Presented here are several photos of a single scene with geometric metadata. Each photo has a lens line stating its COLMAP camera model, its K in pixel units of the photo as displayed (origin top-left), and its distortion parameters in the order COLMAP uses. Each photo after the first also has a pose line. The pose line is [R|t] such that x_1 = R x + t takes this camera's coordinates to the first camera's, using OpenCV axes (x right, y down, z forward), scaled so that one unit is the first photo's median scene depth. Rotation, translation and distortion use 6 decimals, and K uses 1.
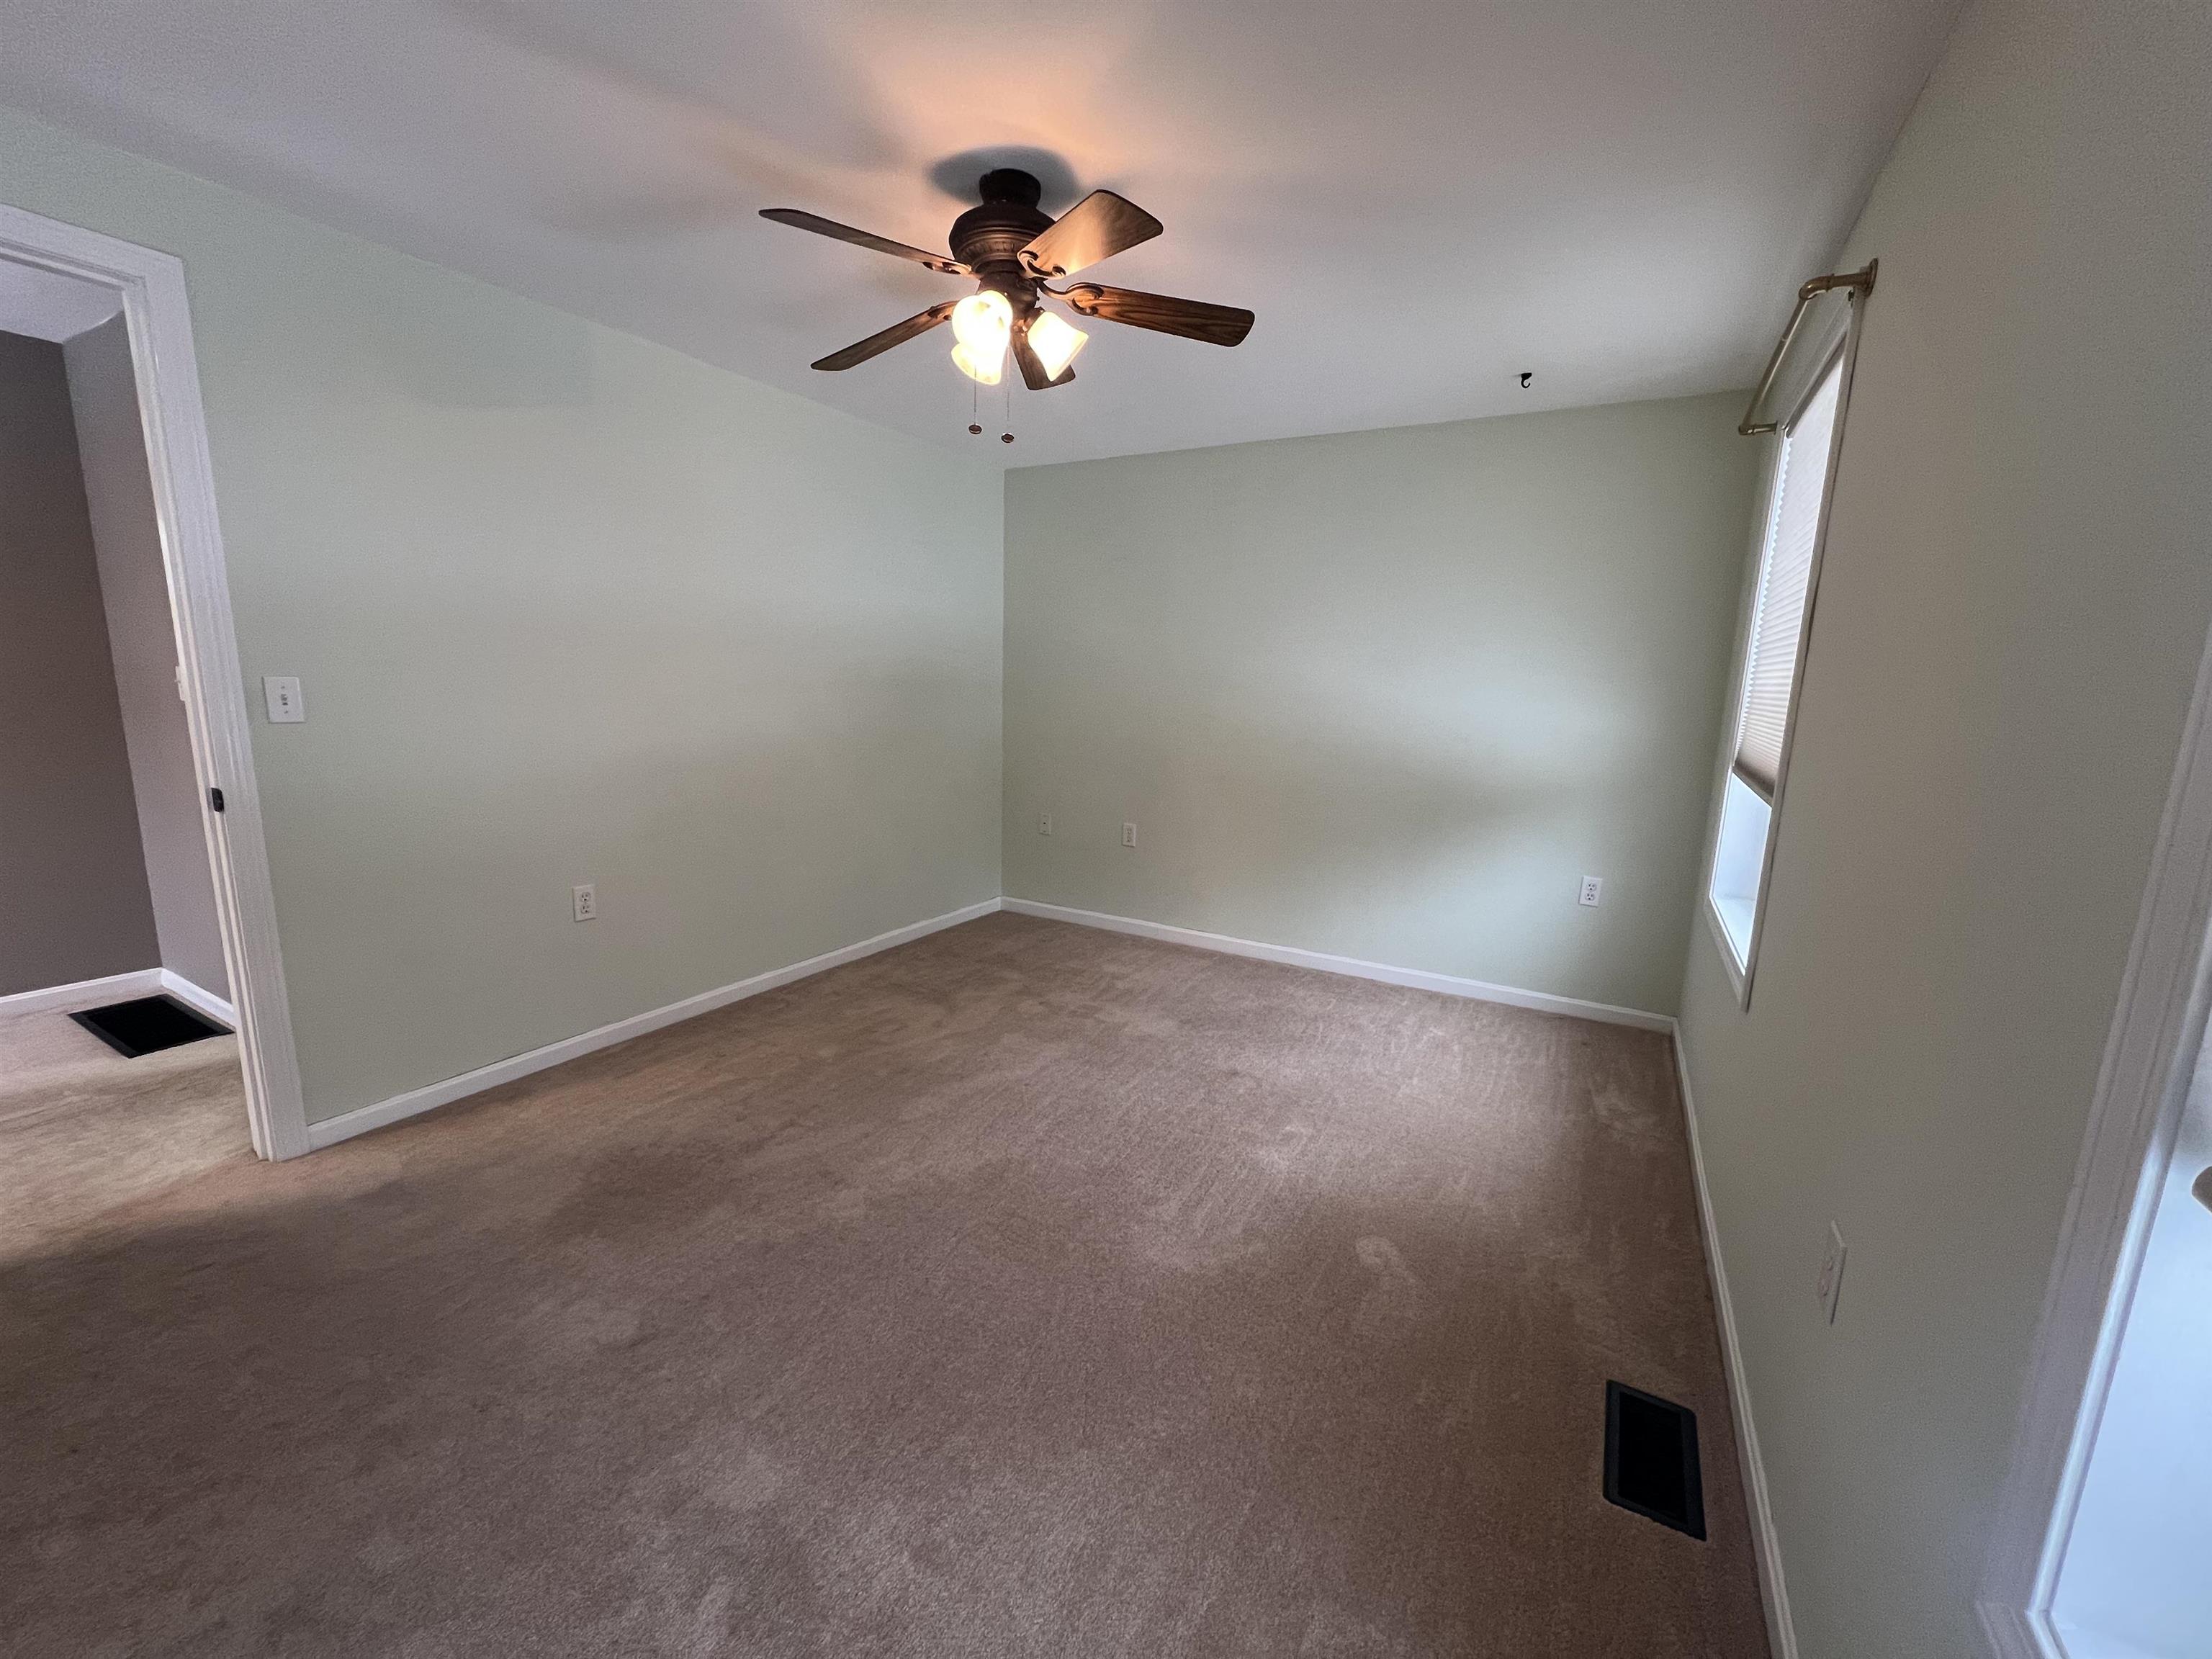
lens RADIAL K [[885.7, 0, 1110.0], [0, 885.7, 832.3], [0, 0, 1]] dist [-0.007407, -0.000207]
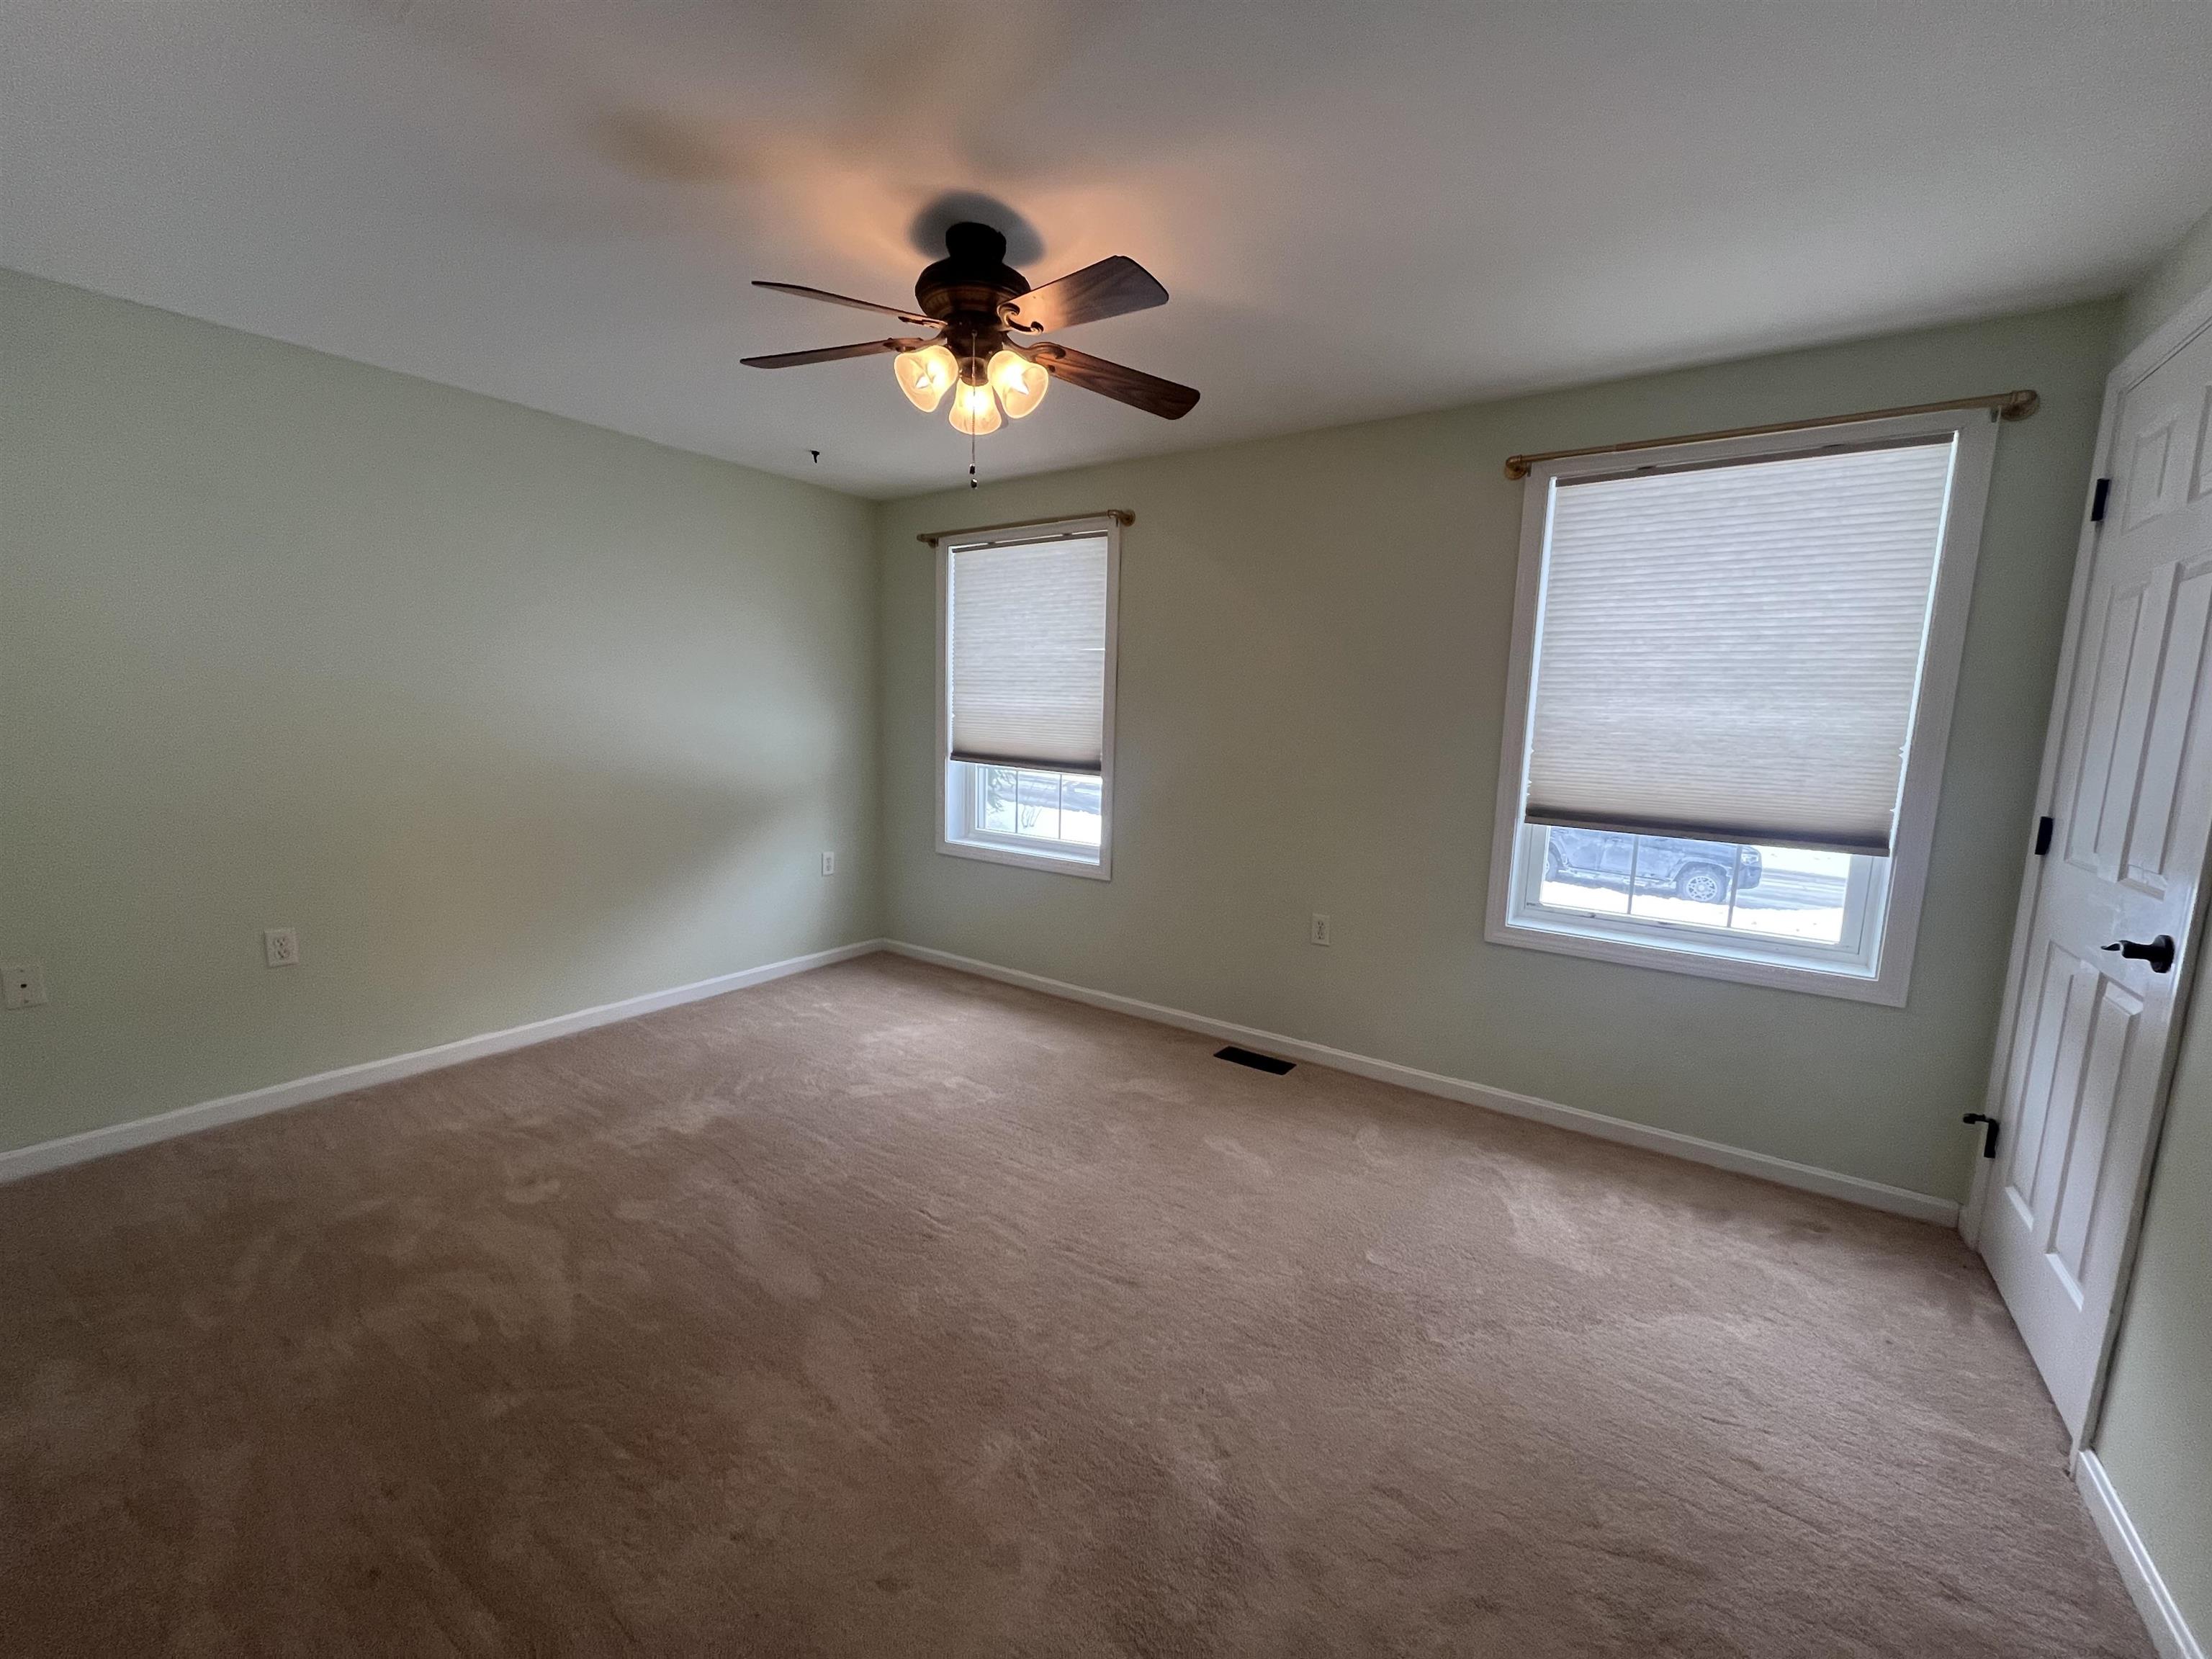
lens RADIAL K [[885.7, 0, 1110.9], [0, 885.7, 833.8], [0, 0, 1]] dist [-0.007407, -0.000207]
pose [[0.077631, -0.161763, 0.983771, -0.675195], [0.142607, 0.978404, 0.149627, -0.108284], [-0.986730, 0.128677, 0.099023, 0.466130]]
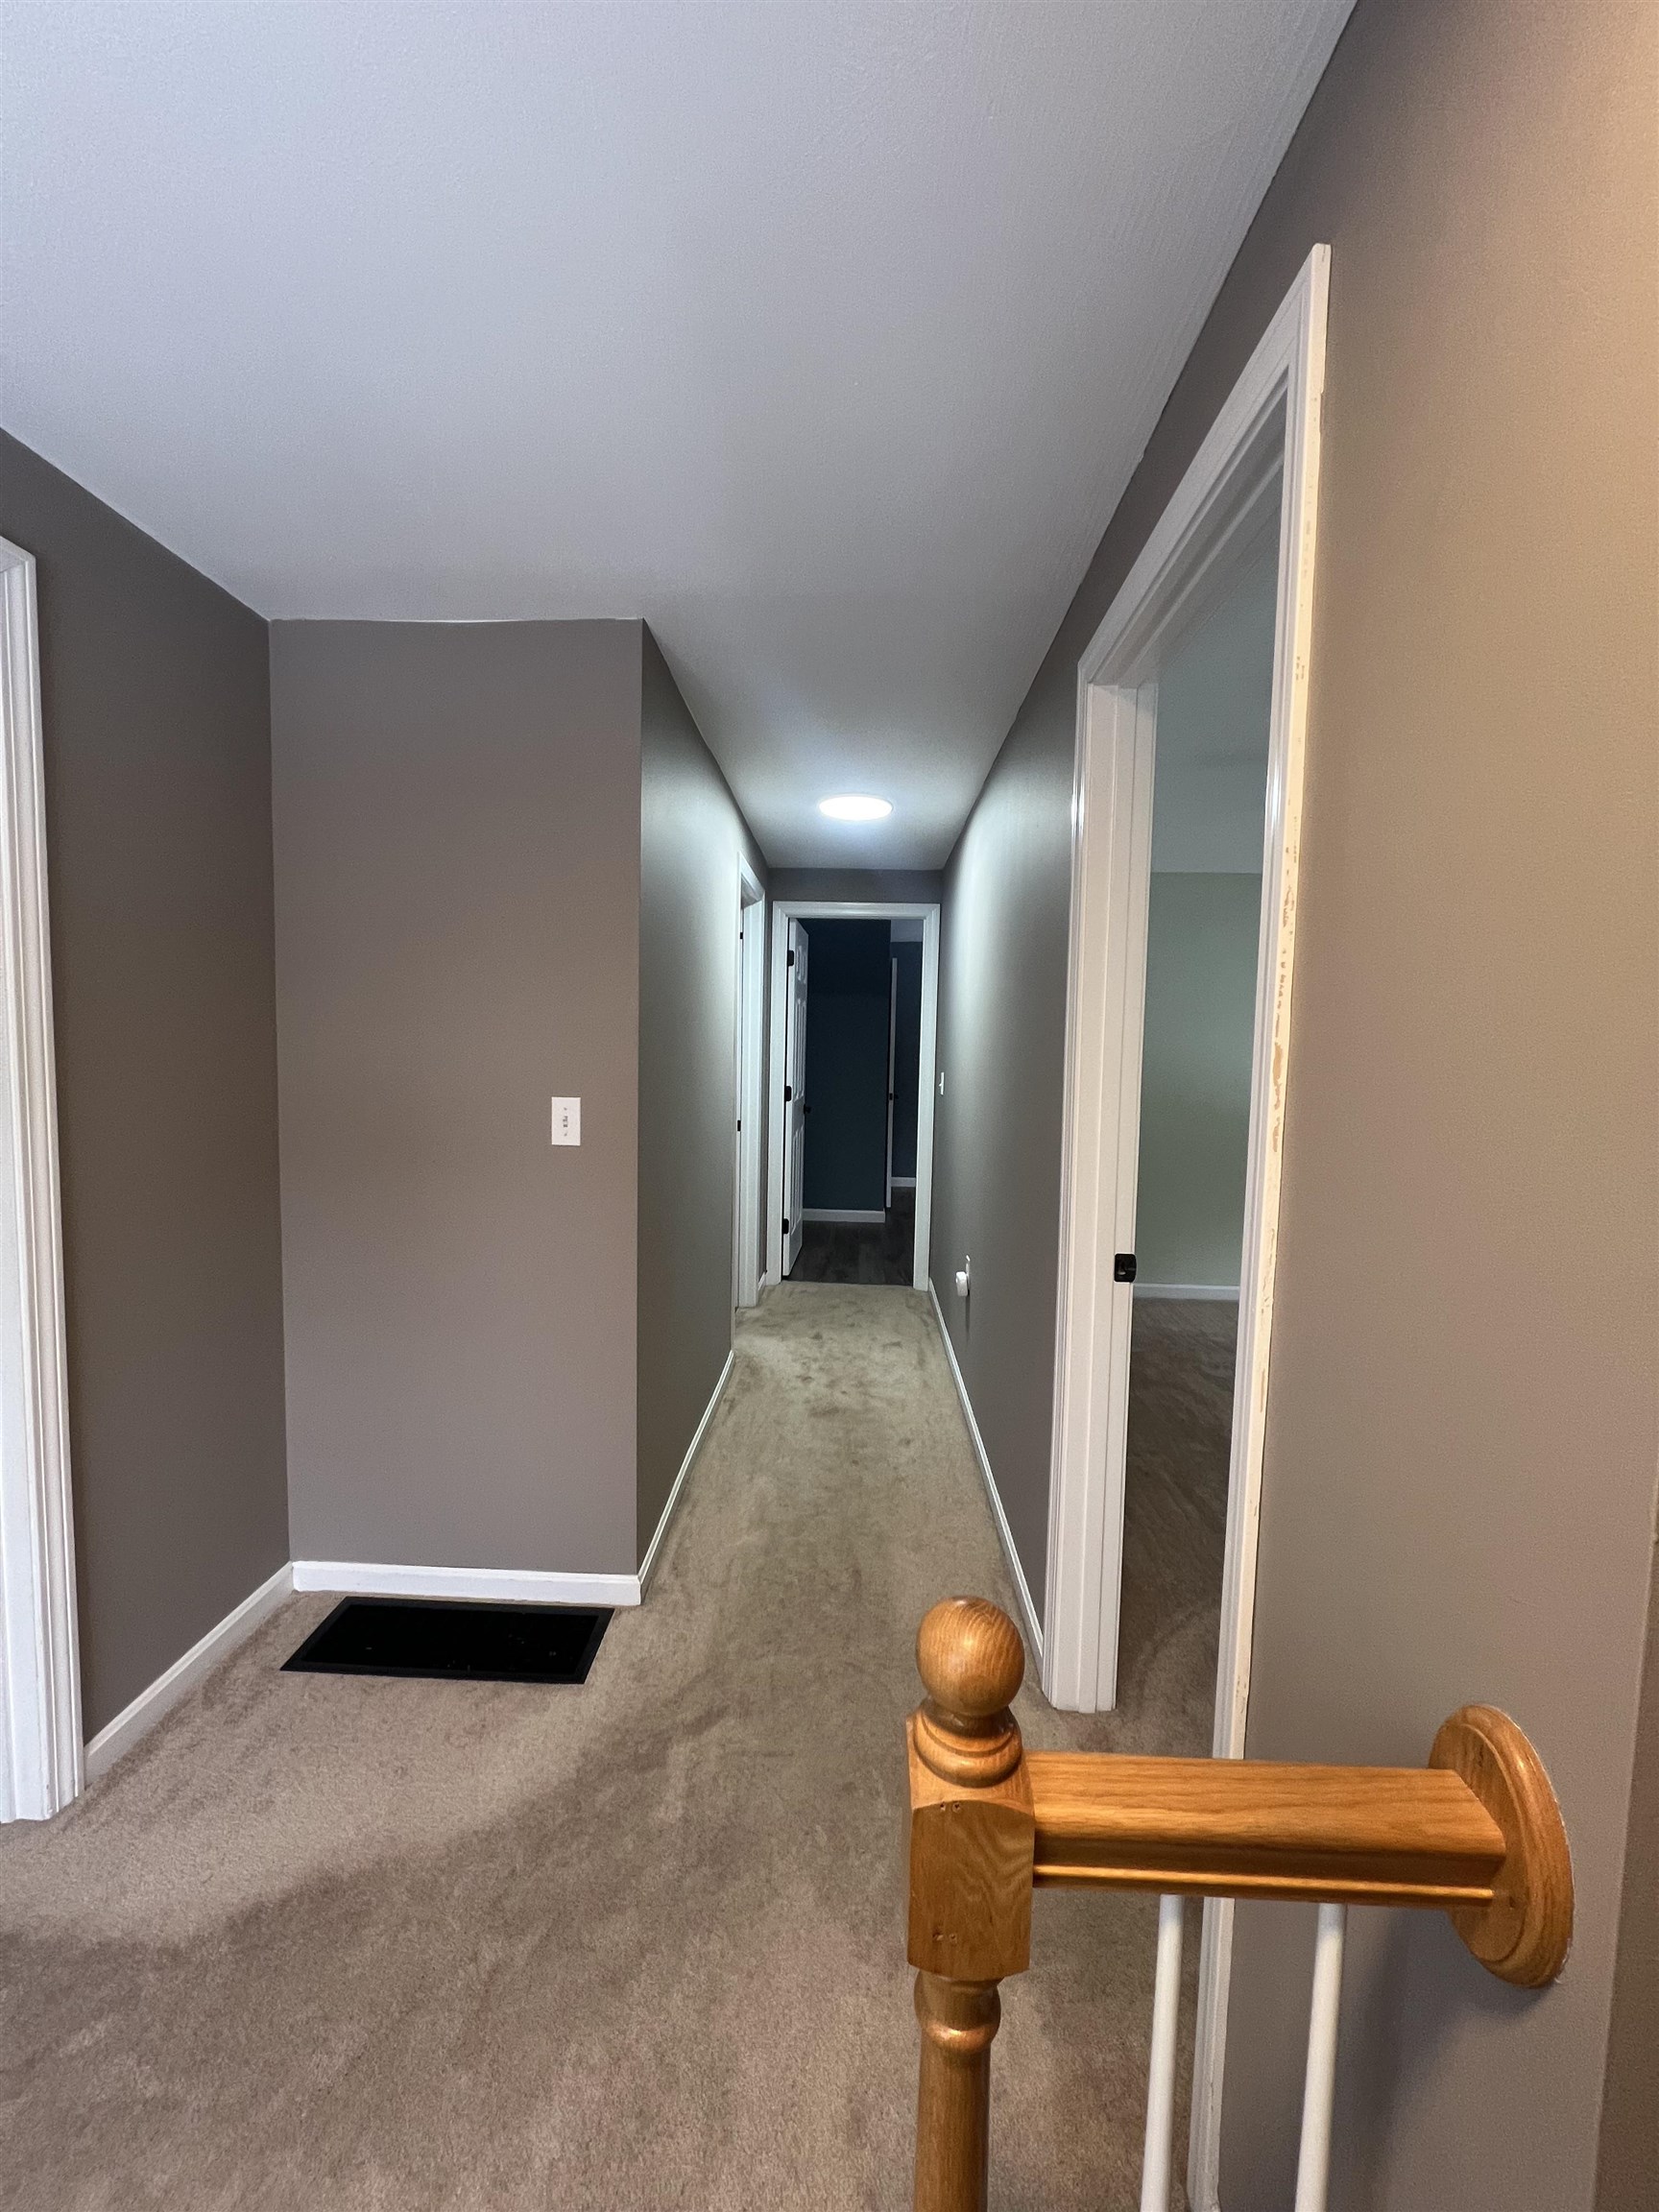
lens RADIAL K [[880.9, 0, 826.3], [0, 880.9, 1109.8], [0, 0, 1]] dist [-0.000758, 0.000055]
pose [[0.879531, -0.039840, 0.474171, -1.011252], [0.086652, 0.993237, -0.077277, -0.076905], [-0.467886, 0.109055, 0.877035, 0.248043]]
